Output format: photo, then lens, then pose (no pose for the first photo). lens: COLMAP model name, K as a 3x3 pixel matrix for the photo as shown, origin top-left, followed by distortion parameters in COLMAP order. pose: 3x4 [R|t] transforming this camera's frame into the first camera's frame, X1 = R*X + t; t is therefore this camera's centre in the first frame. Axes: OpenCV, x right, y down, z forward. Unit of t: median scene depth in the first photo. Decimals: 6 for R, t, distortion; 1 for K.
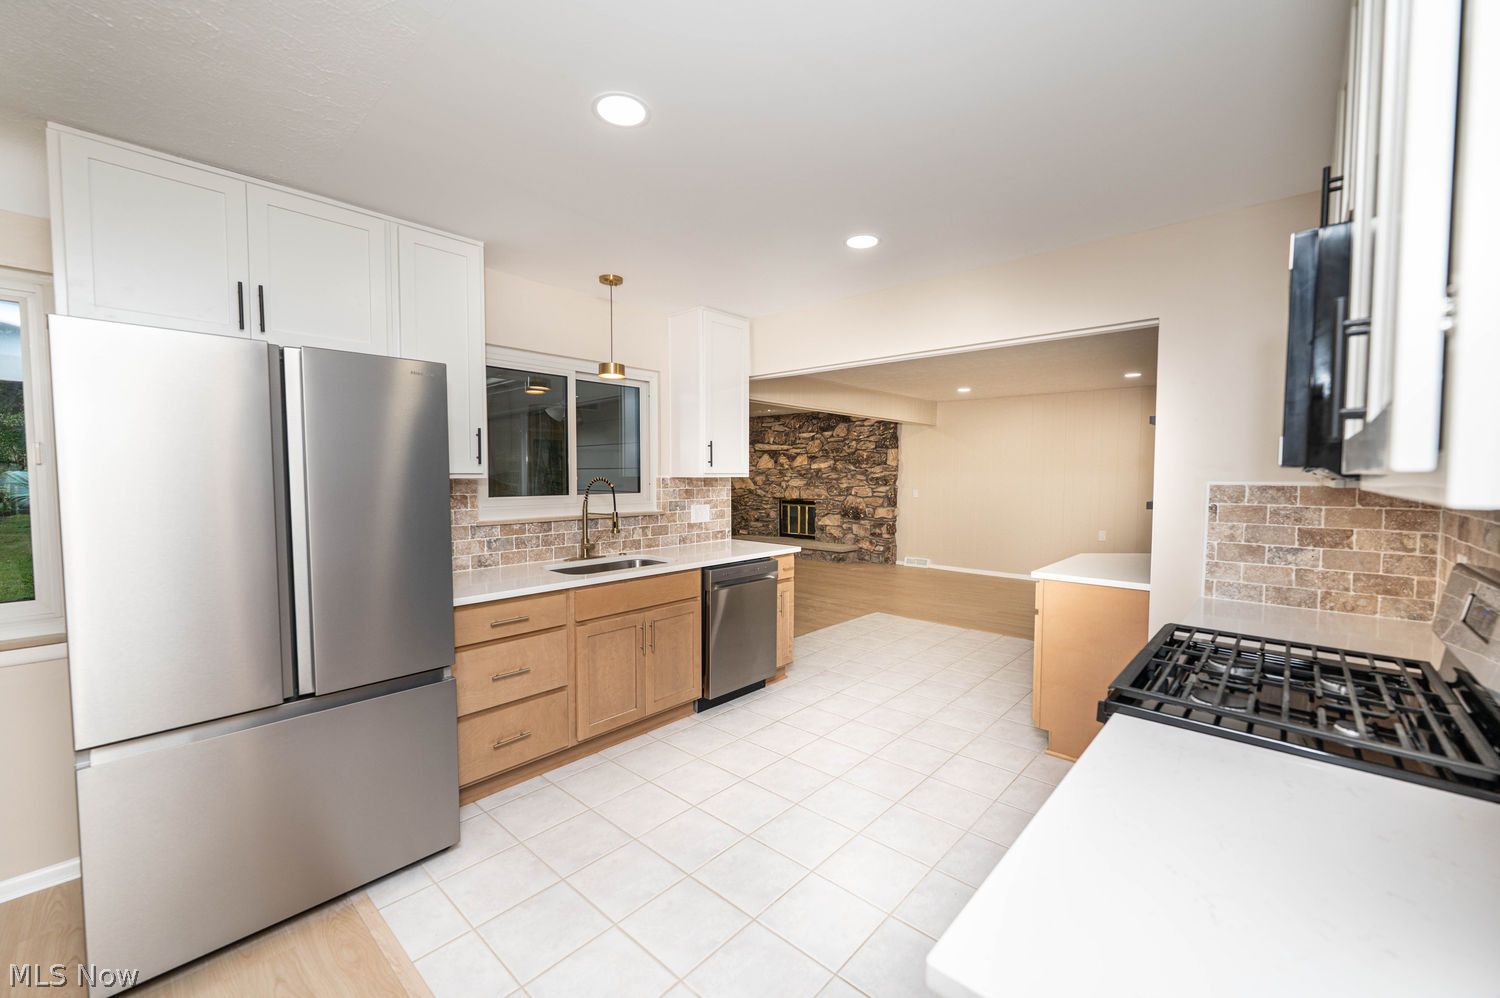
lens RADIAL K [[596.5, 0, 746.8], [0, 596.5, 499.5], [0, 0, 1]] dist [-0.002122, 0.000063]
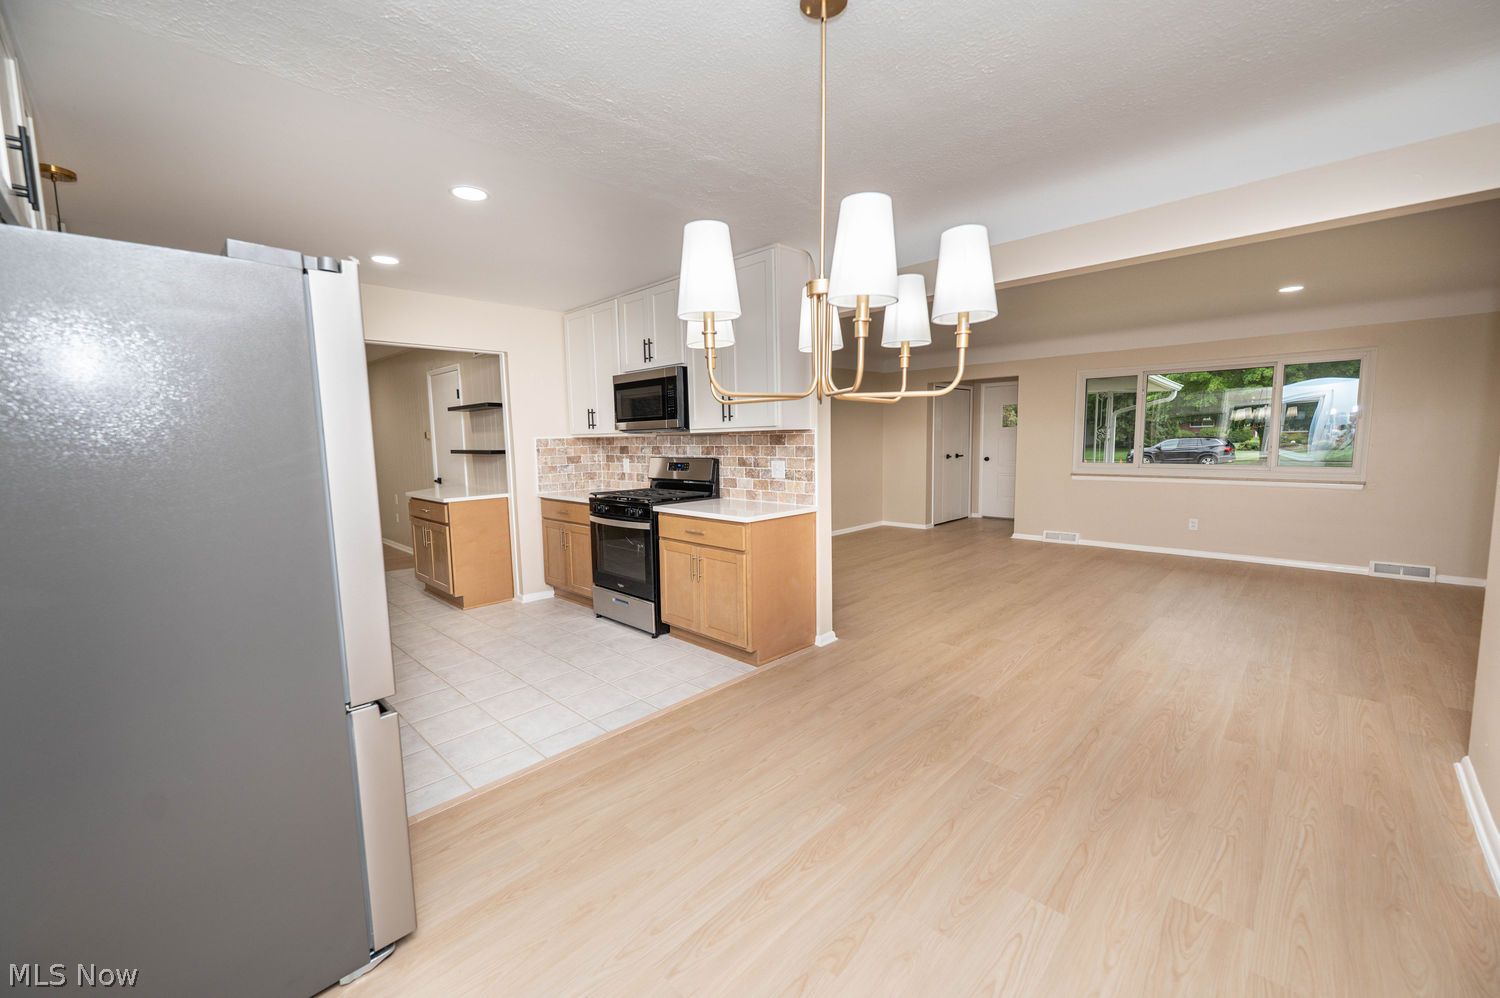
lens RADIAL K [[596.5, 0, 746.8], [0, 596.5, 499.5], [0, 0, 1]] dist [-0.002122, 0.000063]
pose [[0.028014, -0.109156, 0.993630, -0.984179], [0.064570, 0.992142, 0.107172, 0.007425], [-0.997520, 0.061157, 0.034842, 0.154294]]
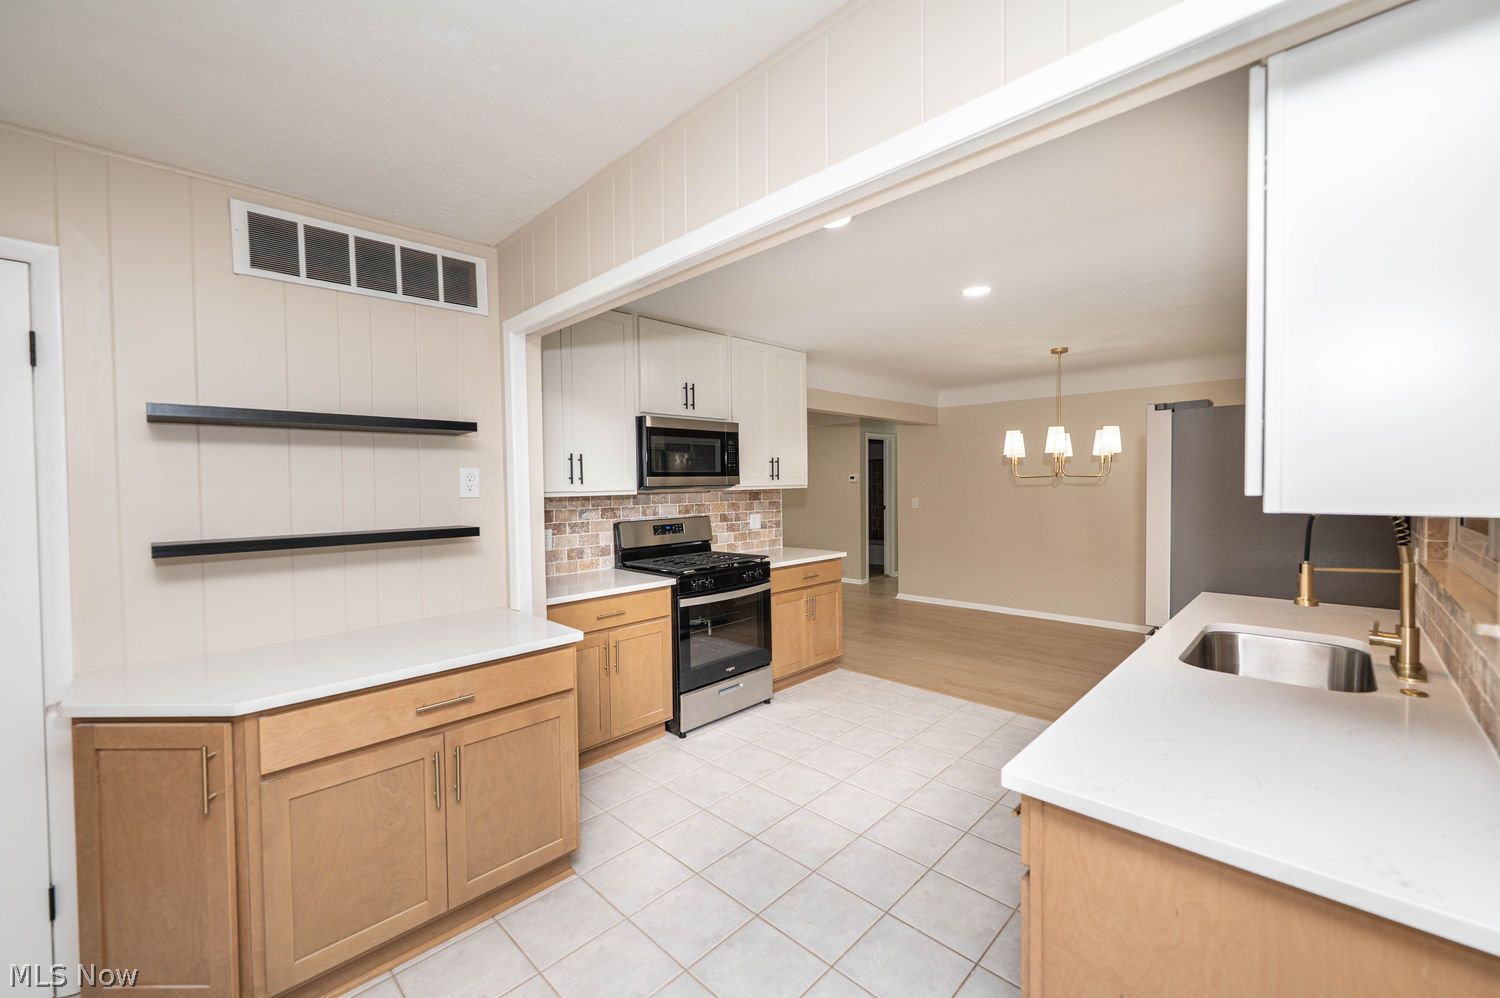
lens RADIAL K [[596.5, 0, 746.8], [0, 596.5, 499.5], [0, 0, 1]] dist [-0.002122, 0.000063]
pose [[-0.999470, 0.009882, 0.031003, 0.249017], [0.012111, 0.997291, 0.072557, -0.078117], [-0.030202, 0.072894, -0.996882, 1.599152]]
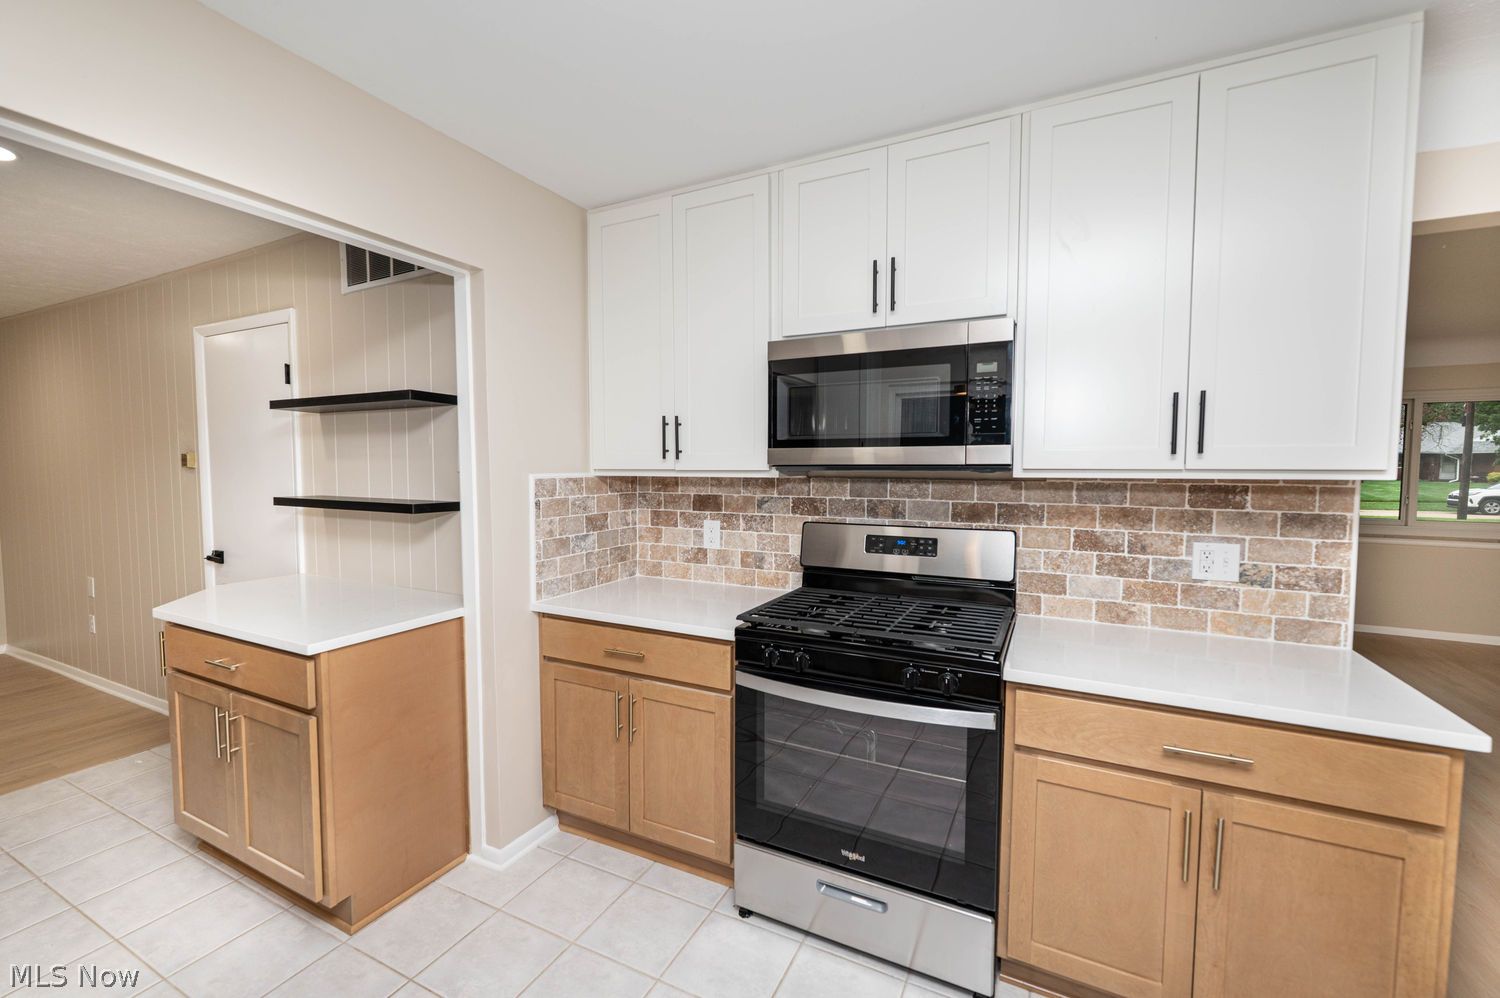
lens RADIAL K [[626.4, 0, 745.1], [0, 626.4, 499.1], [0, 0, 1]] dist [-0.001435, -0.000054]
pose [[-0.272892, -0.058632, 0.960256, -0.174974], [0.040263, 0.996571, 0.072291, -0.037641], [-0.961202, 0.058391, -0.269595, 0.718965]]
